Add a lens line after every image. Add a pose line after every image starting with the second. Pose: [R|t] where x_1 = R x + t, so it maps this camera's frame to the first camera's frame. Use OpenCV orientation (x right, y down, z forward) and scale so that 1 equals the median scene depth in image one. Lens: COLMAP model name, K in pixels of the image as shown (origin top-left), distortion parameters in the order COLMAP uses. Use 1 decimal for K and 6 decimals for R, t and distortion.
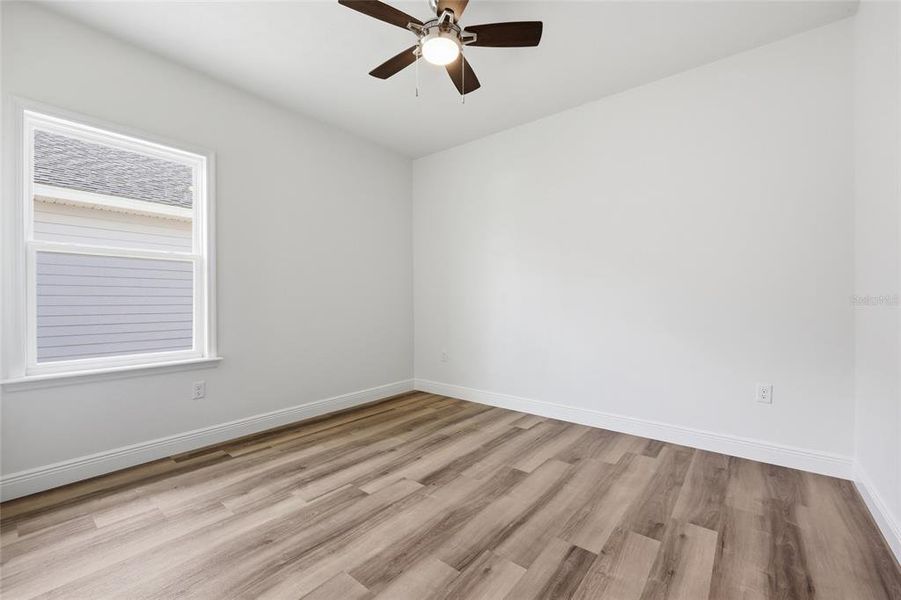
lens RADIAL K [[385.0, 0, 452.9], [0, 385.0, 301.4], [0, 0, 1]] dist [0.003207, -0.000399]
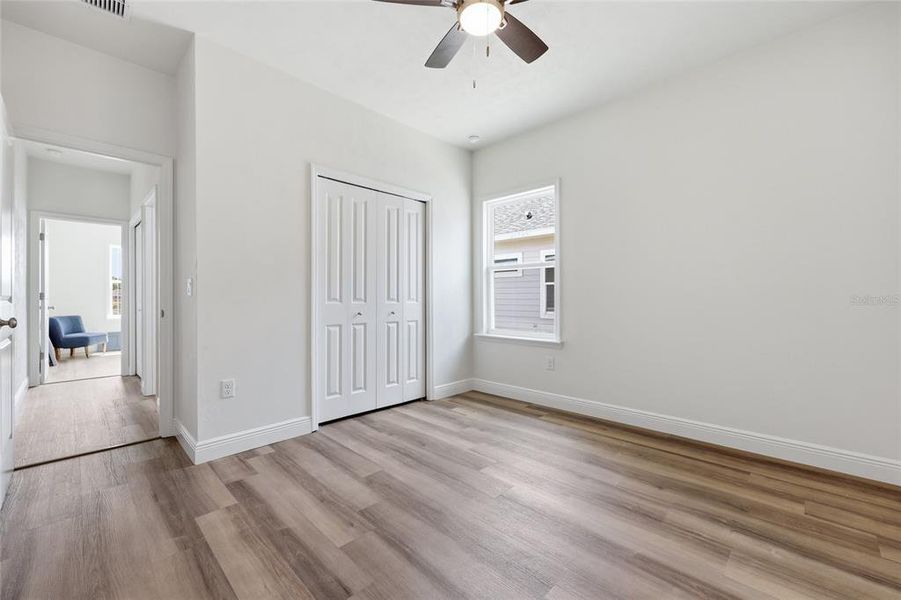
lens RADIAL K [[385.0, 0, 450.7], [0, 385.0, 299.4], [0, 0, 1]] dist [0.003207, -0.000399]
pose [[-0.135094, 0.007111, -0.990807, 0.680641], [0.002022, 0.999974, 0.006901, 0.000263], [0.990831, -0.001071, -0.135105, 0.820351]]
